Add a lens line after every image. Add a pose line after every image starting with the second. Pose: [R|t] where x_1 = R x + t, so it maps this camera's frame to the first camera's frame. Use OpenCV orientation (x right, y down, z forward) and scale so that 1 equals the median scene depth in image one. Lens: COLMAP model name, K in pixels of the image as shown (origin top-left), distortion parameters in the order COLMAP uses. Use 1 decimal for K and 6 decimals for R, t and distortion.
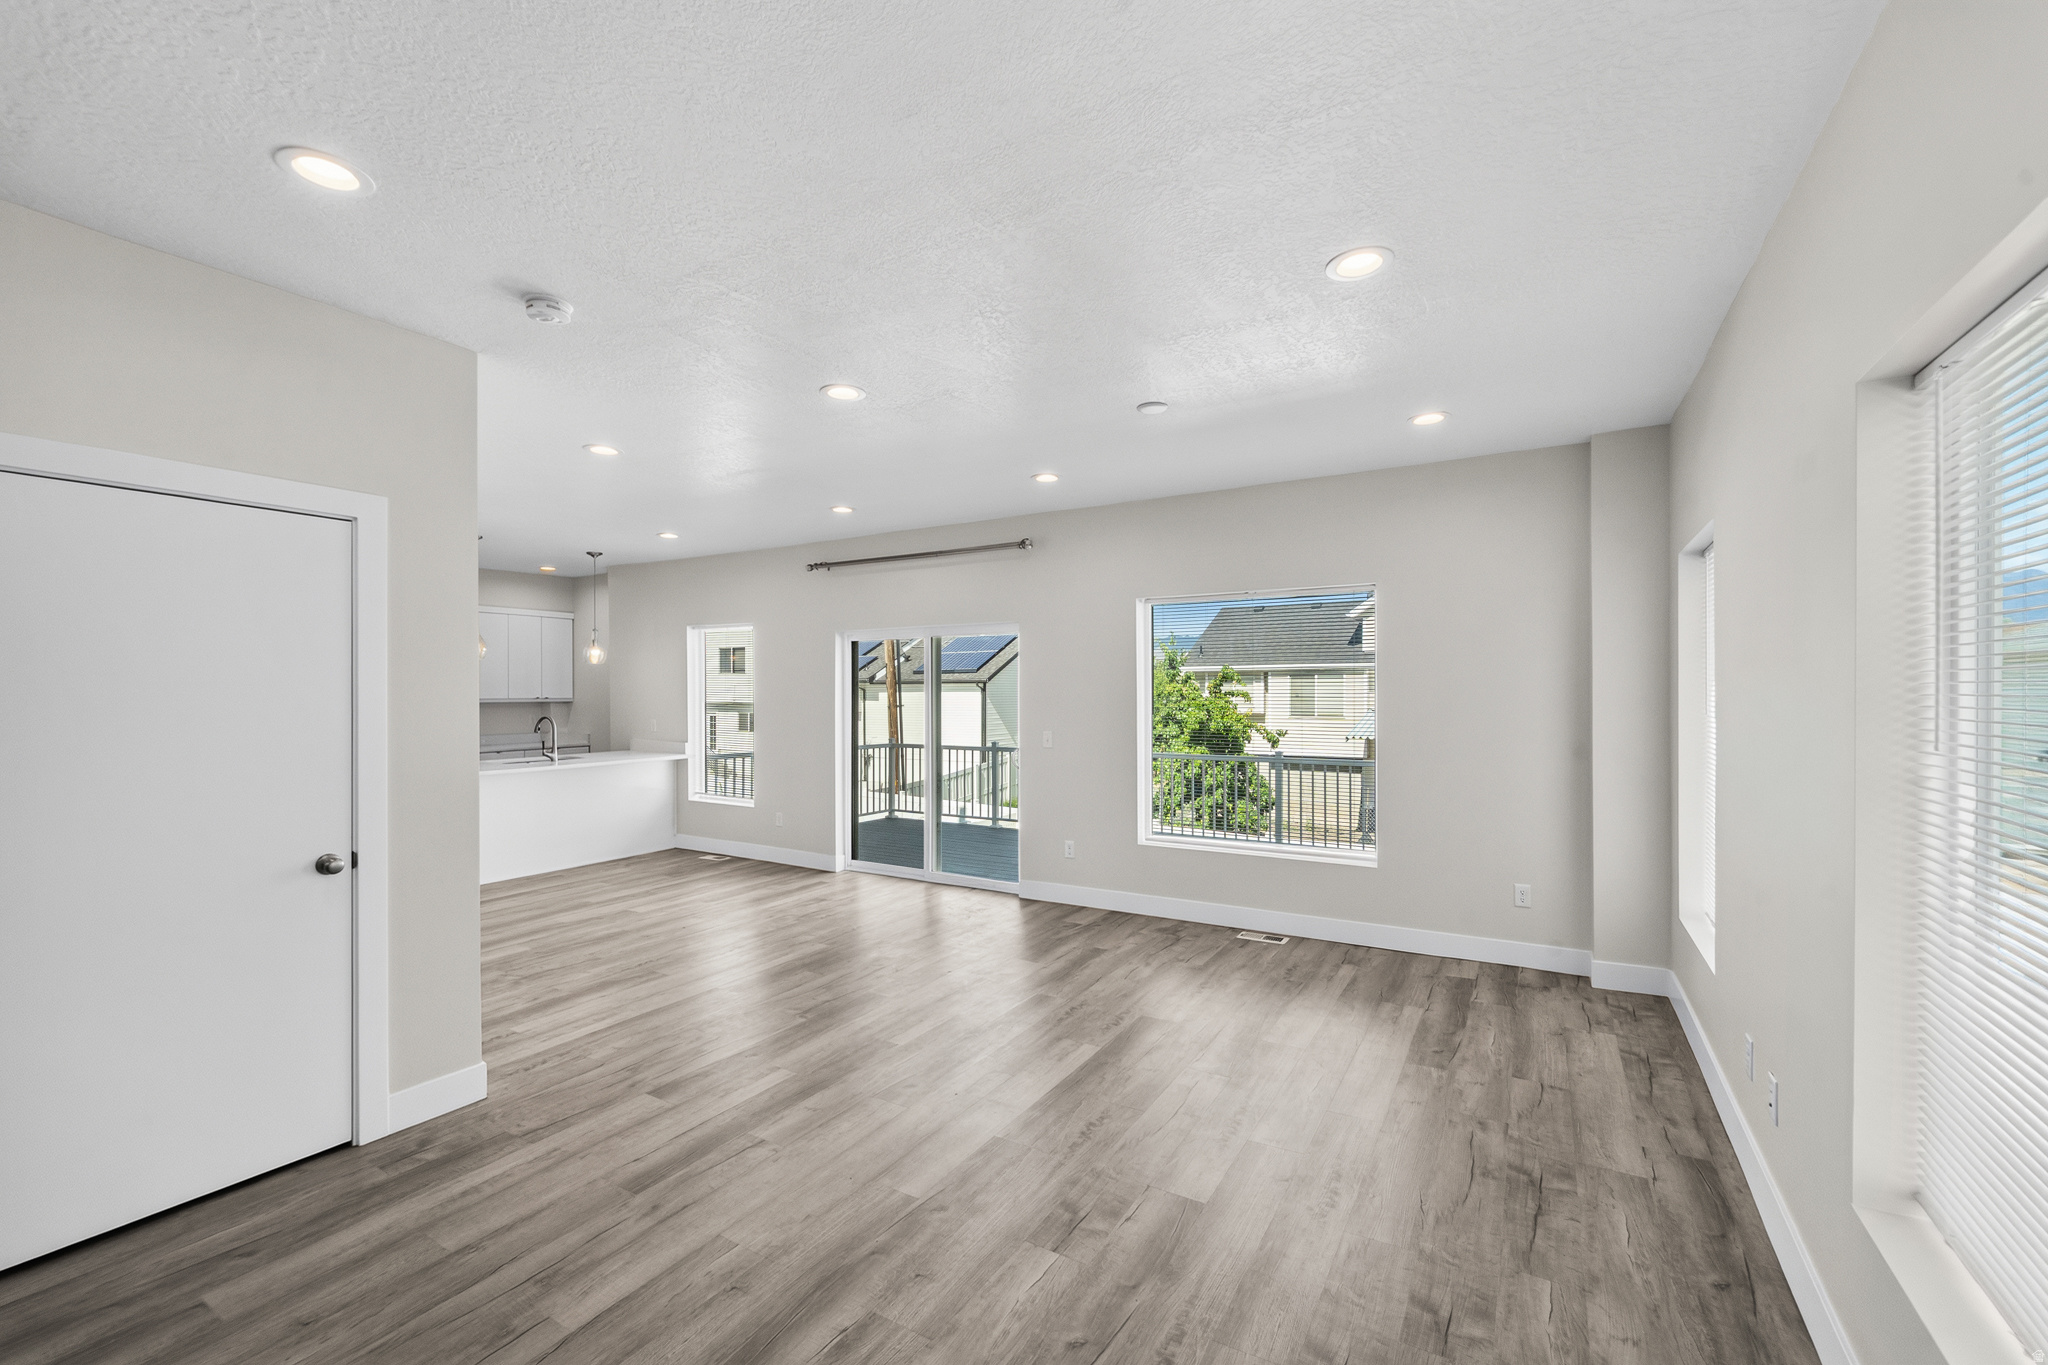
lens RADIAL K [[847.1, 0, 1036.4], [0, 847.1, 691.0], [0, 0, 1]] dist [0.000310, -0.000294]
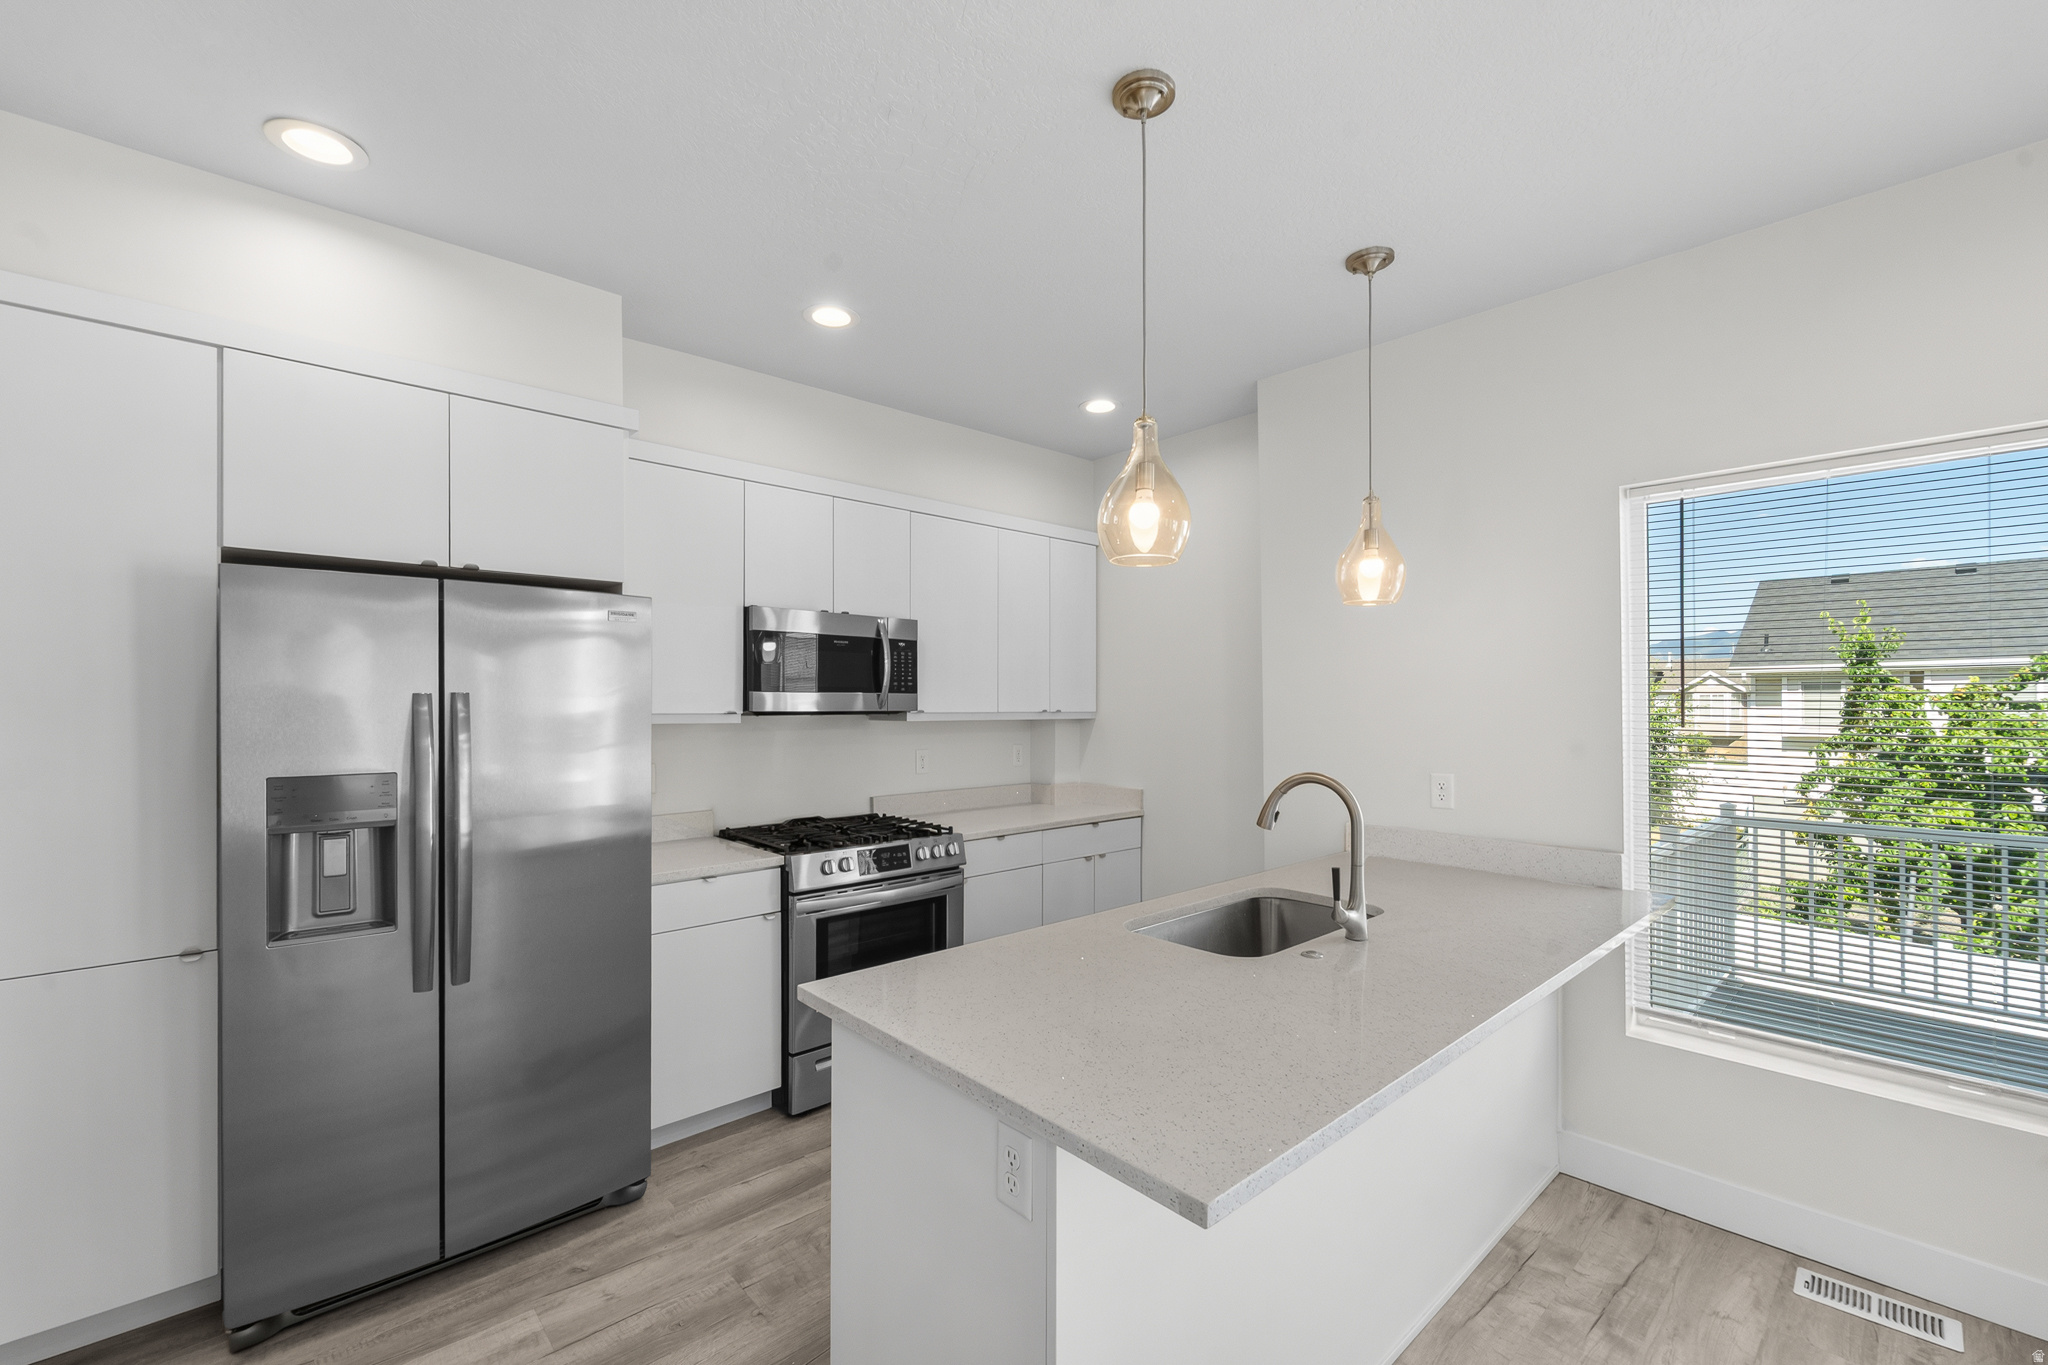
lens RADIAL K [[813.3, 0, 1029.5], [0, 813.3, 707.5], [0, 0, 1]] dist [-0.000219, -0.000200]
pose [[0.952866, 0.003134, -0.303375, -0.724060], [-0.000778, 0.999969, 0.007887, 0.005564], [0.303391, -0.007279, 0.952838, 0.878524]]
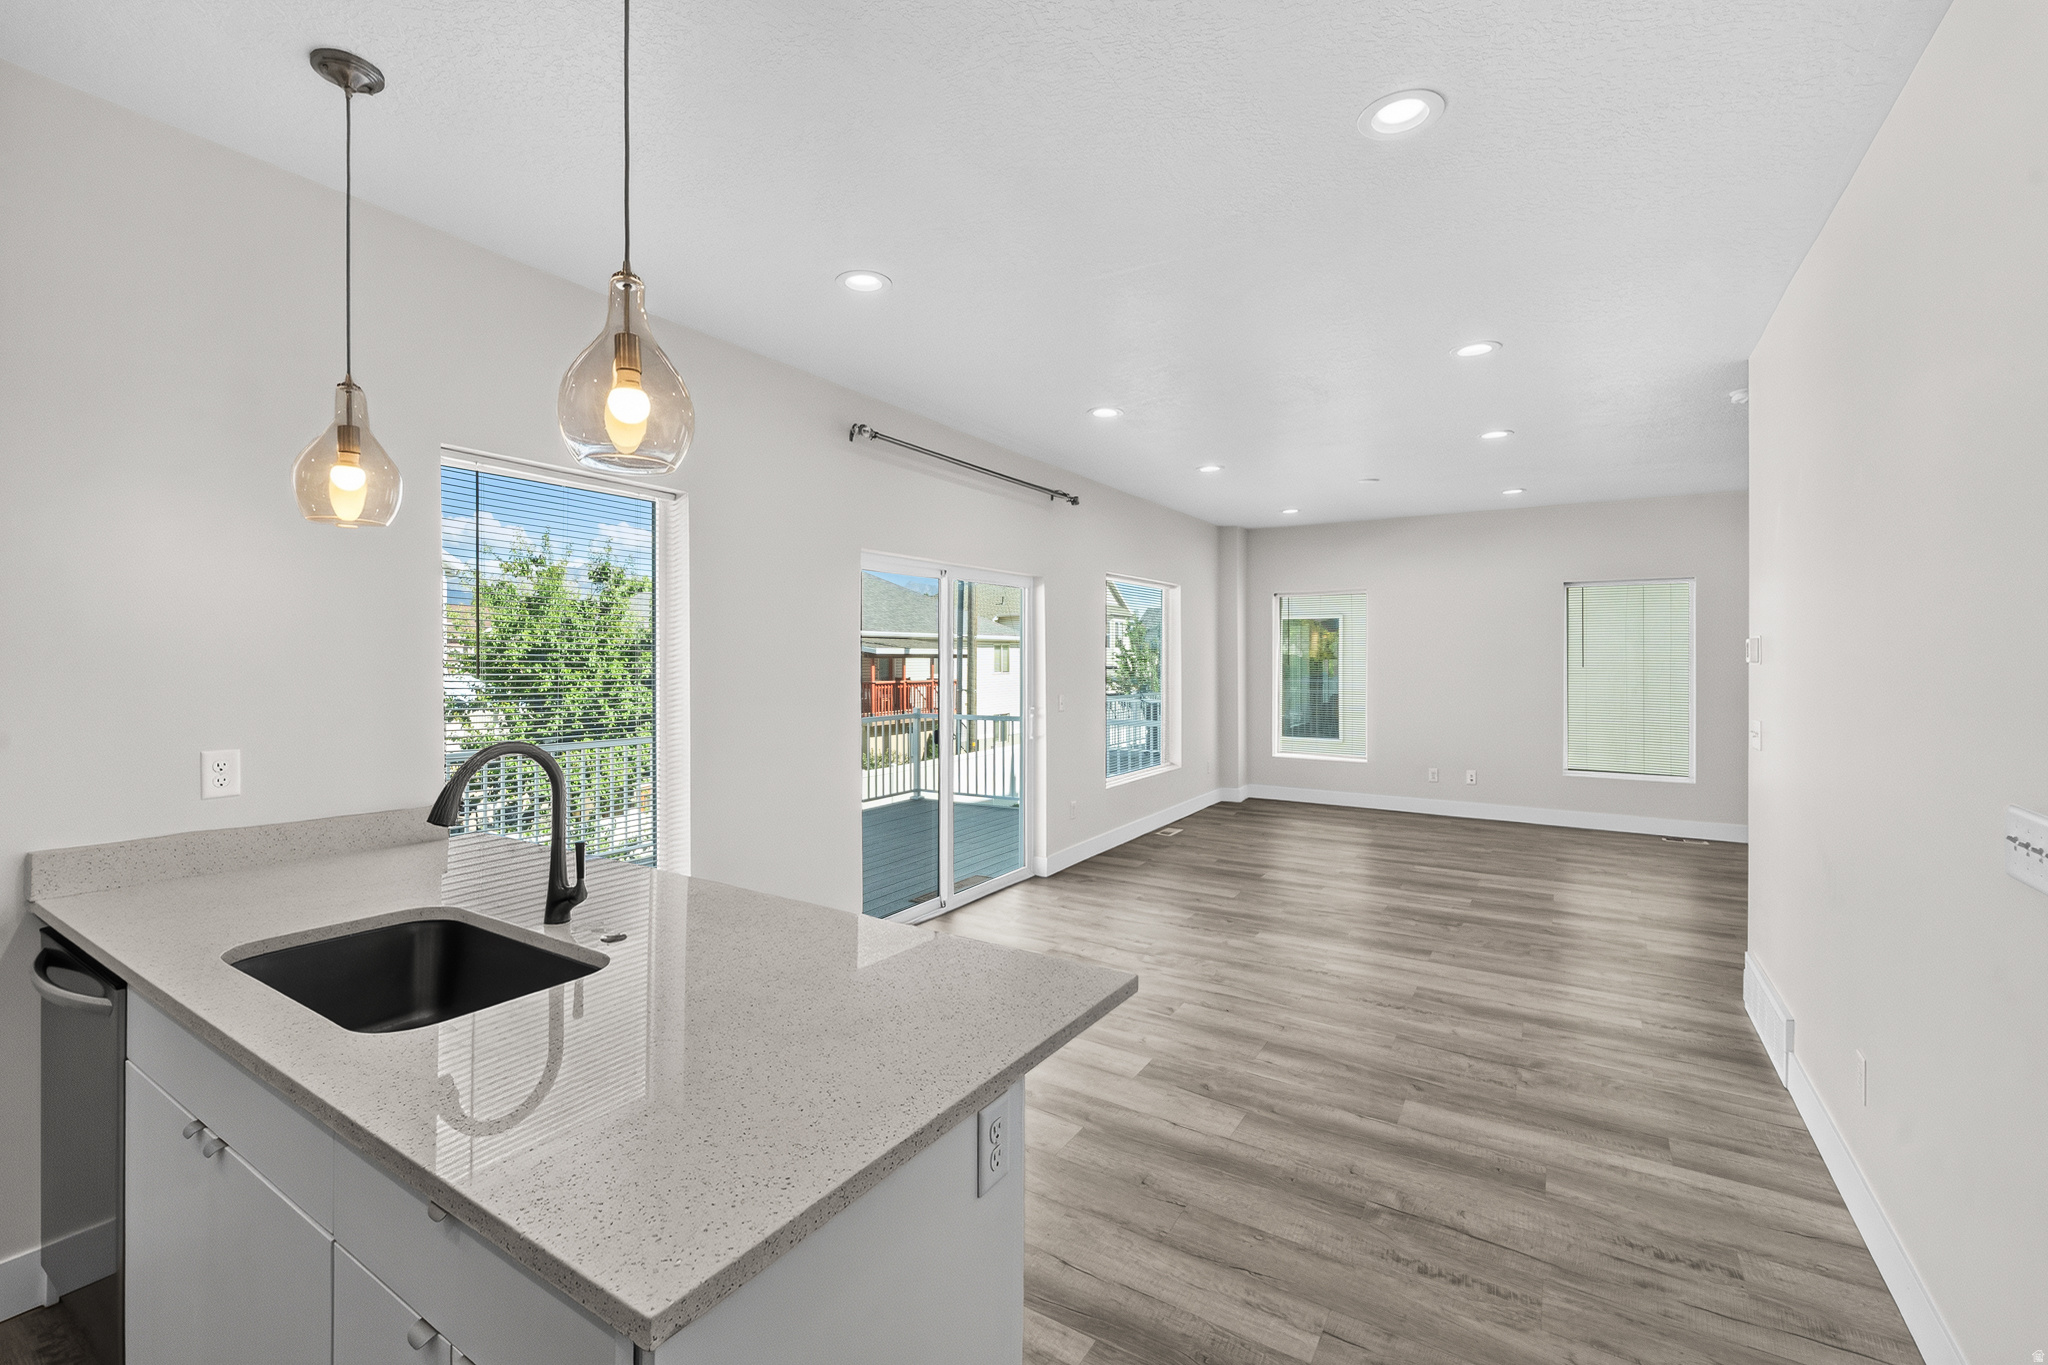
lens RADIAL K [[861.8, 0, 1014.5], [0, 861.8, 655.0], [0, 0, 1]] dist [-0.000897, -0.000457]
pose [[0.032624, 0.003125, 0.999463, -1.003877], [-0.002315, 0.999993, -0.003051, 0.006641], [-0.999465, -0.002214, 0.032631, 1.055625]]
